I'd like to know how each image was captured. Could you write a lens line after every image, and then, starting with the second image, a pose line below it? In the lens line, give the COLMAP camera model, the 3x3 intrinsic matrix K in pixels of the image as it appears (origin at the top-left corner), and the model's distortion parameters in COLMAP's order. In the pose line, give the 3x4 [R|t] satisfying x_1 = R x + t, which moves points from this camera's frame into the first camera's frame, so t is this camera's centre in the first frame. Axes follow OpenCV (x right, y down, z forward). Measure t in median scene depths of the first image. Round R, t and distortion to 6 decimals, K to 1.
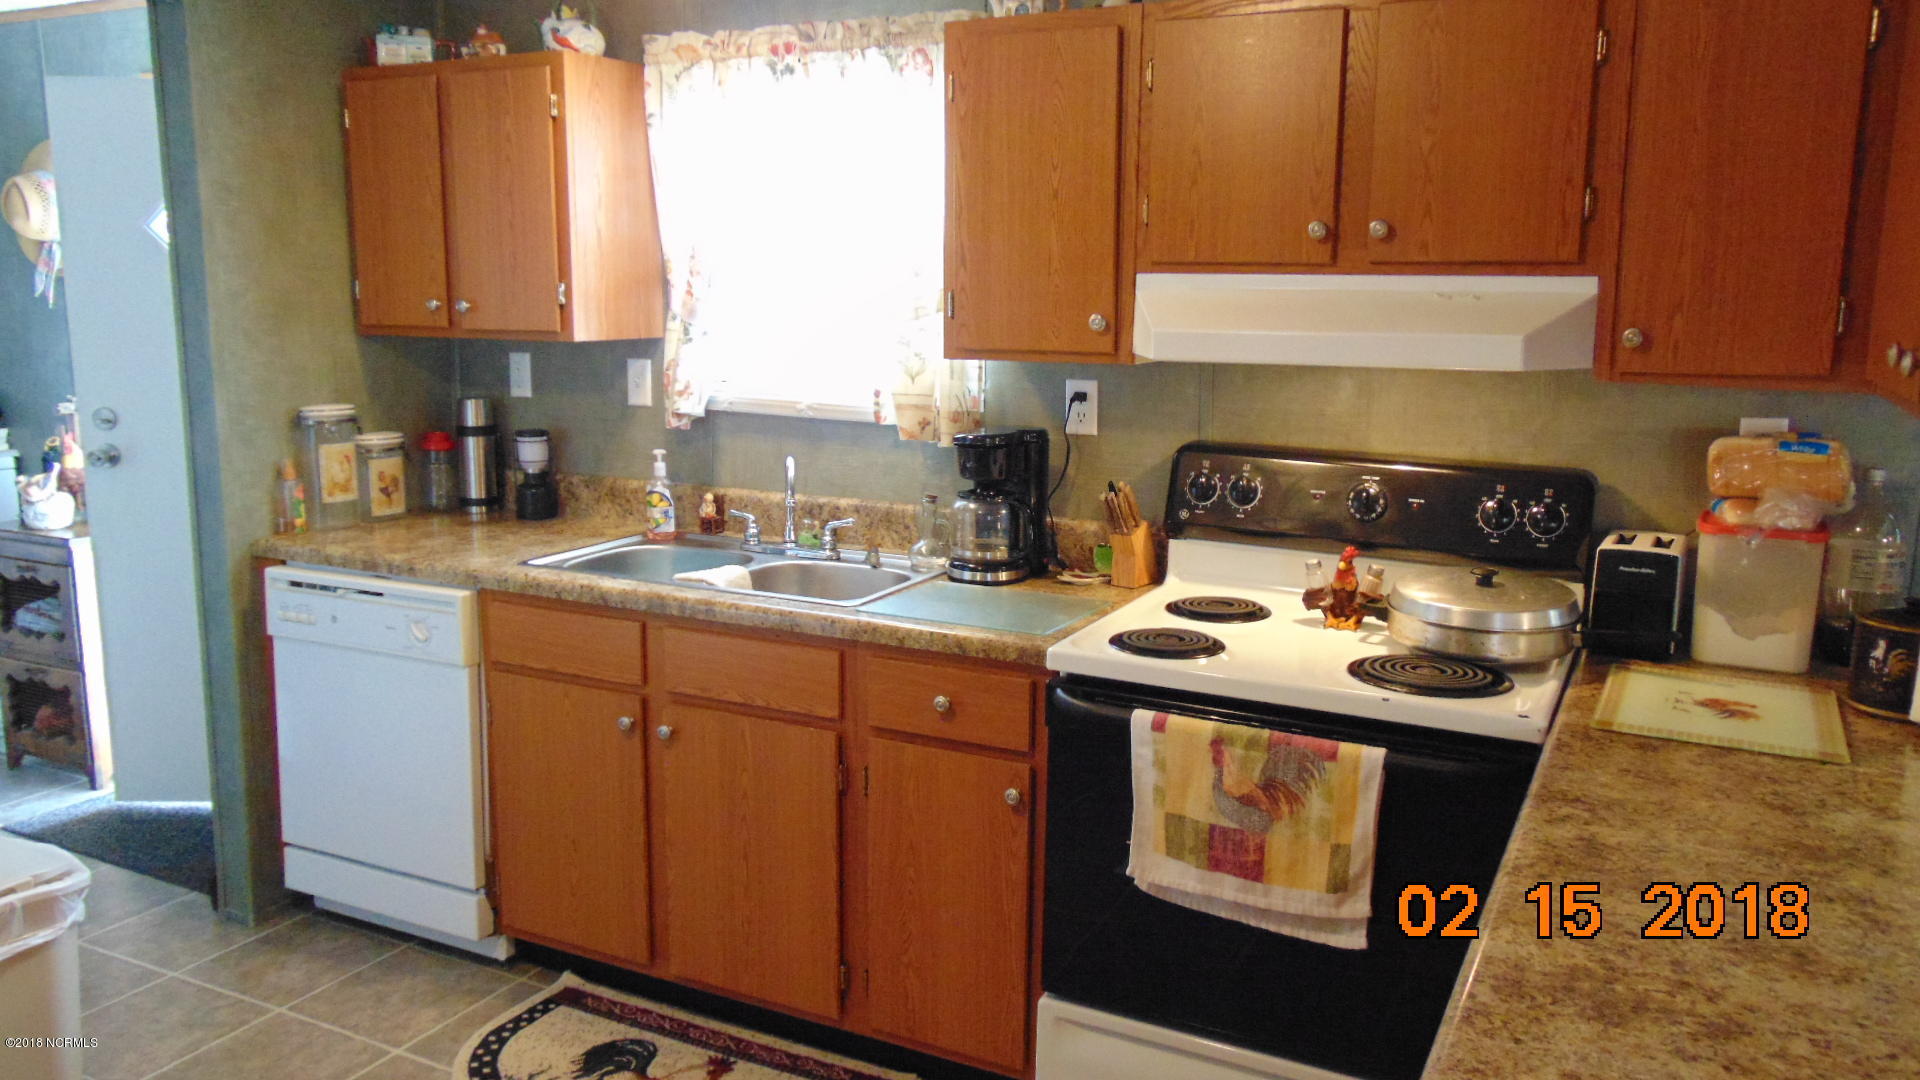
lens RADIAL K [[1442.7, 0, 968.4], [0, 1442.7, 533.6], [0, 0, 1]] dist [-0.030800, 0.062899]
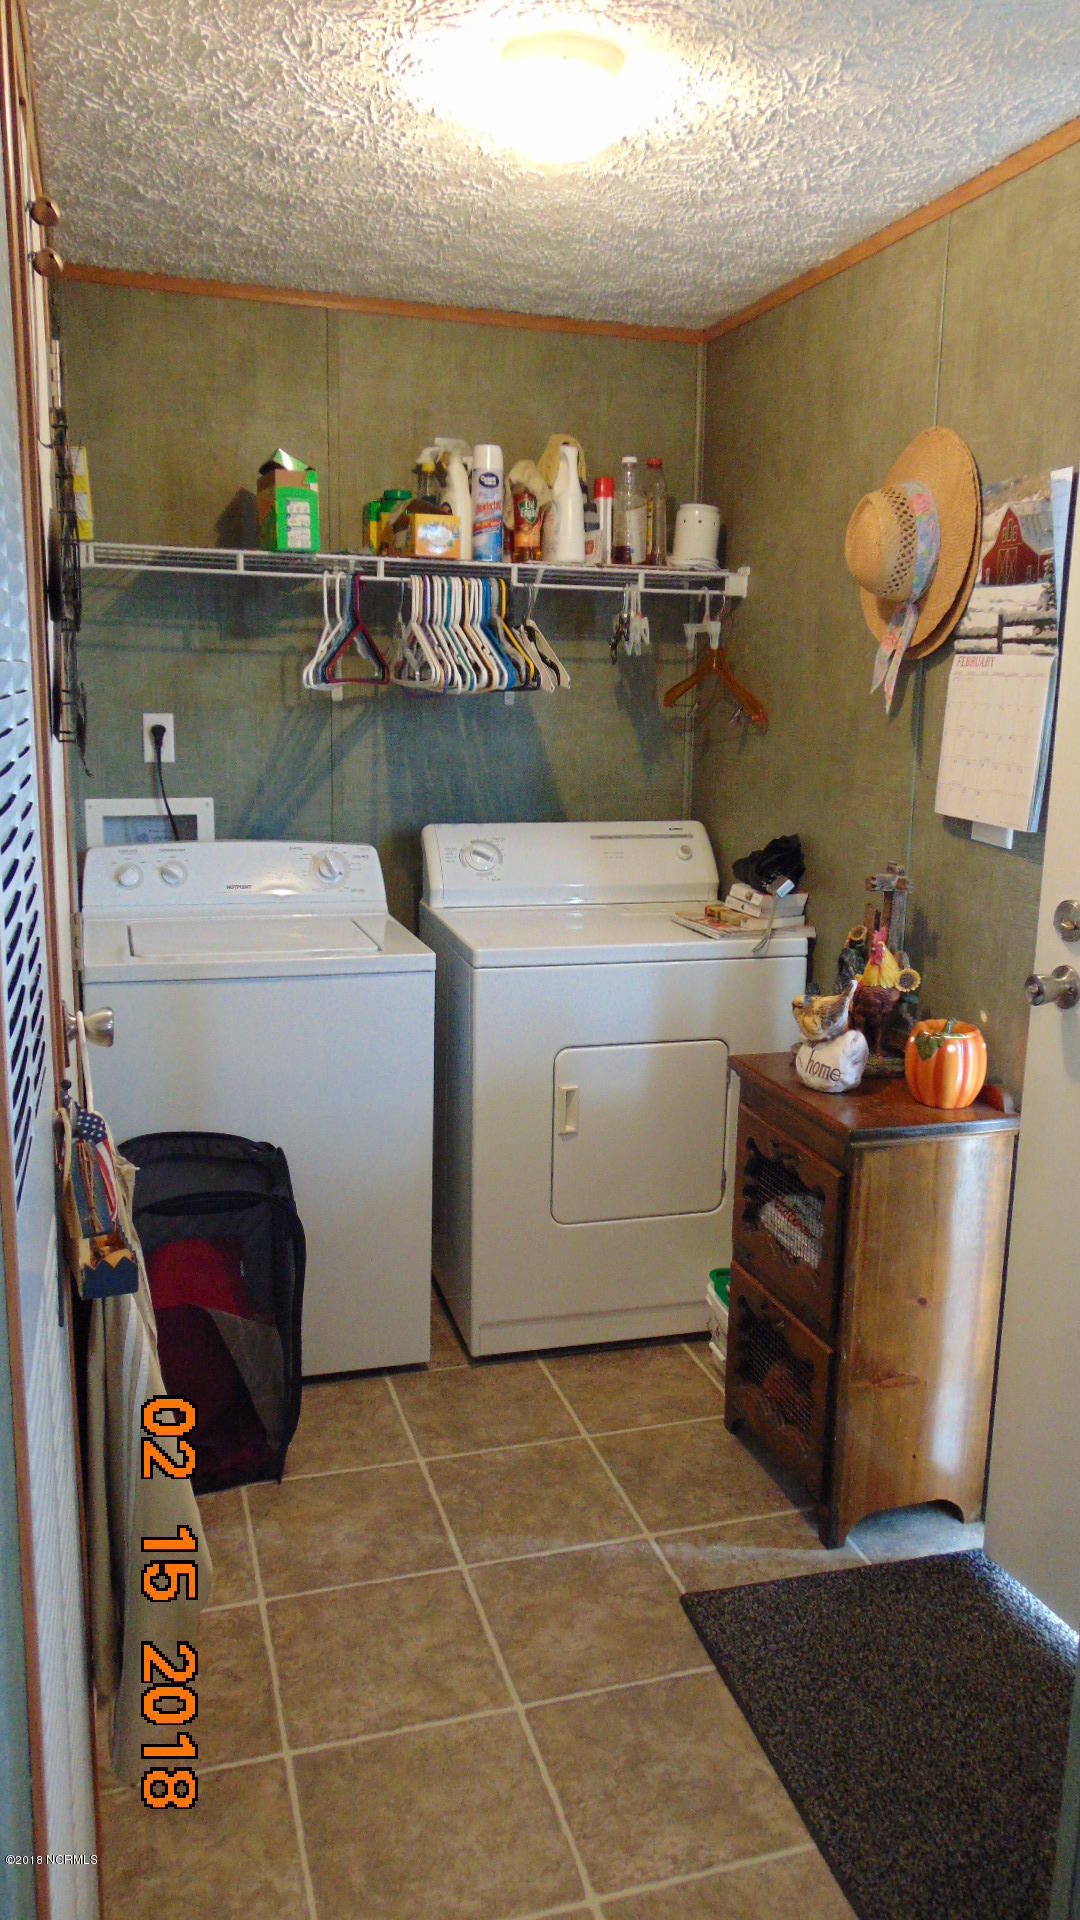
lens RADIAL K [[1442.7, 0, 549.9], [0, 1442.7, 973.4], [0, 0, 1]] dist [-0.030800, 0.062899]
pose [[0.699768, 0.152488, -0.697905, -0.300989], [-0.134657, 0.987595, 0.080767, -0.079315], [0.701564, 0.037459, 0.711621, 0.478455]]
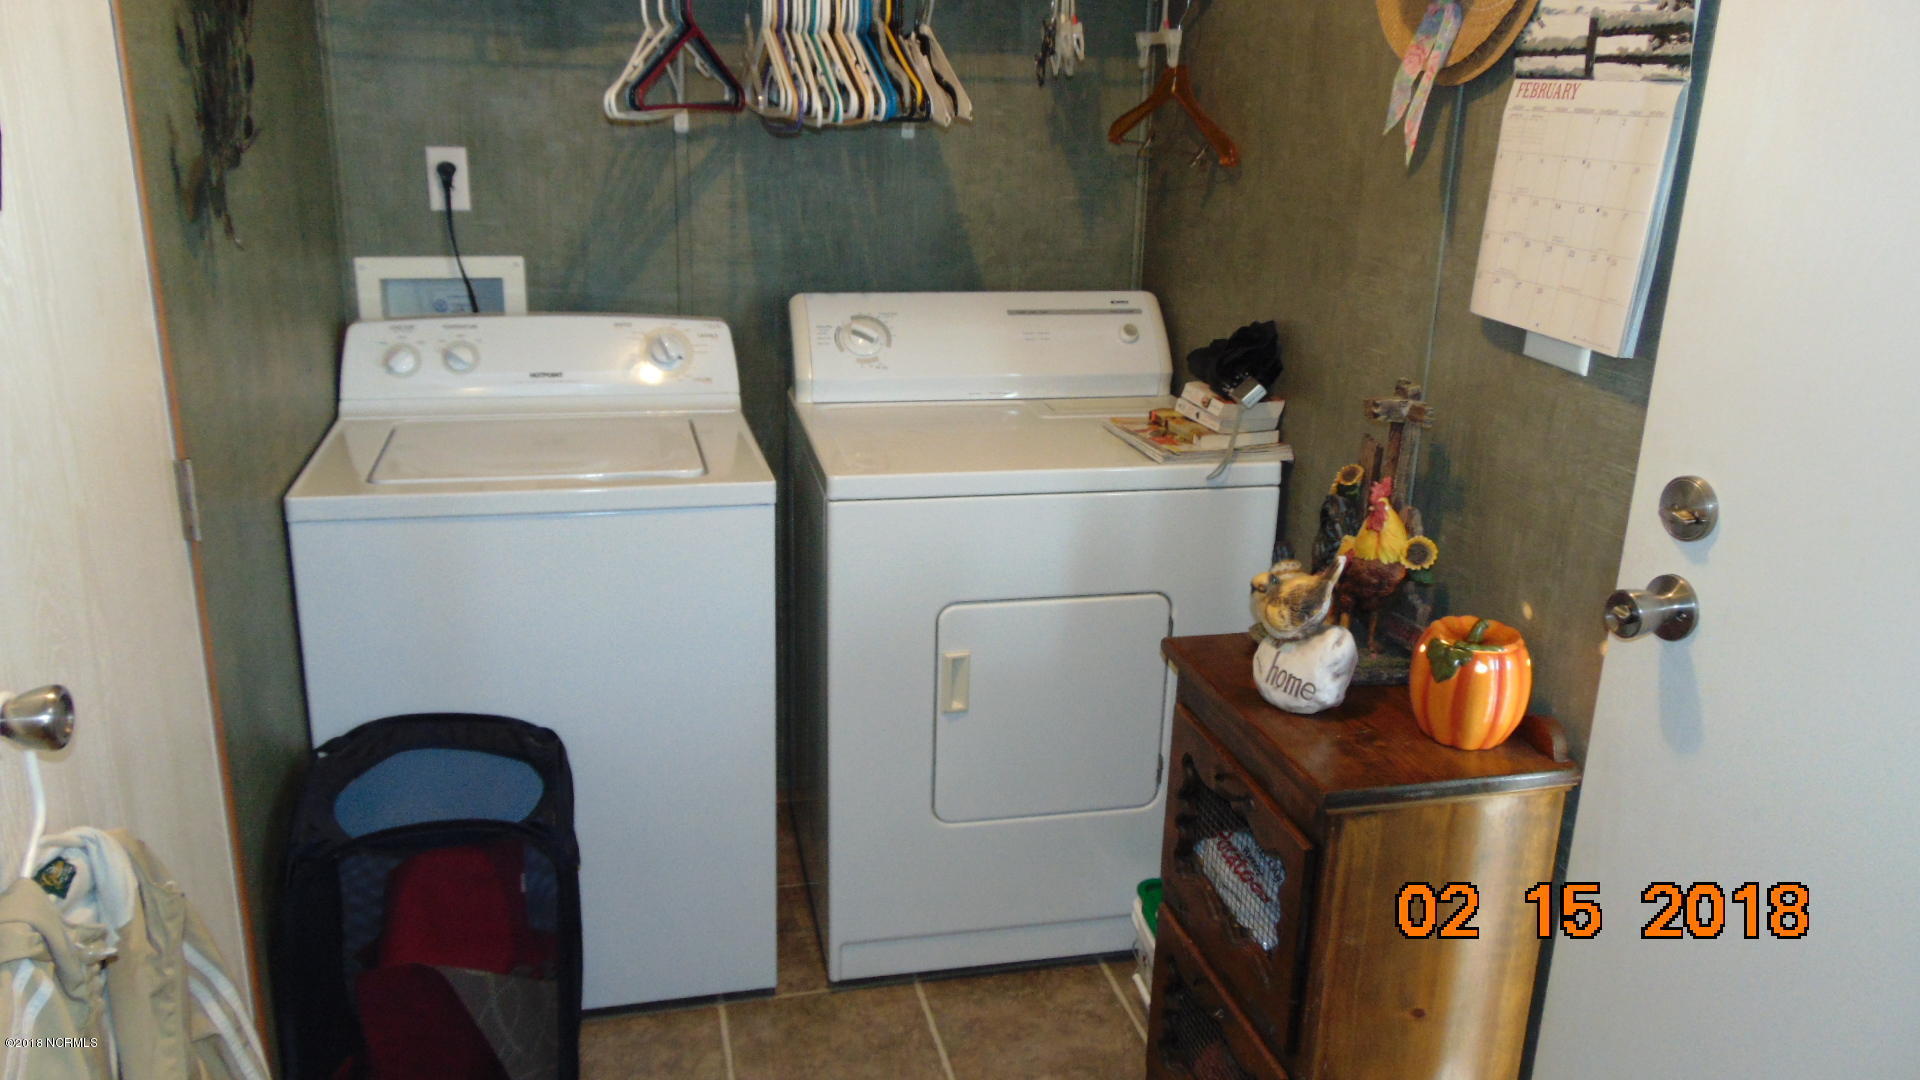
lens RADIAL K [[1442.7, 0, 950.0], [0, 1442.7, 523.2], [0, 0, 1]] dist [-0.030800, 0.062899]
pose [[0.654708, 0.230906, -0.719750, -0.400142], [-0.150146, 0.972952, 0.175559, -0.108839], [0.740820, -0.006872, 0.671669, 0.620683]]
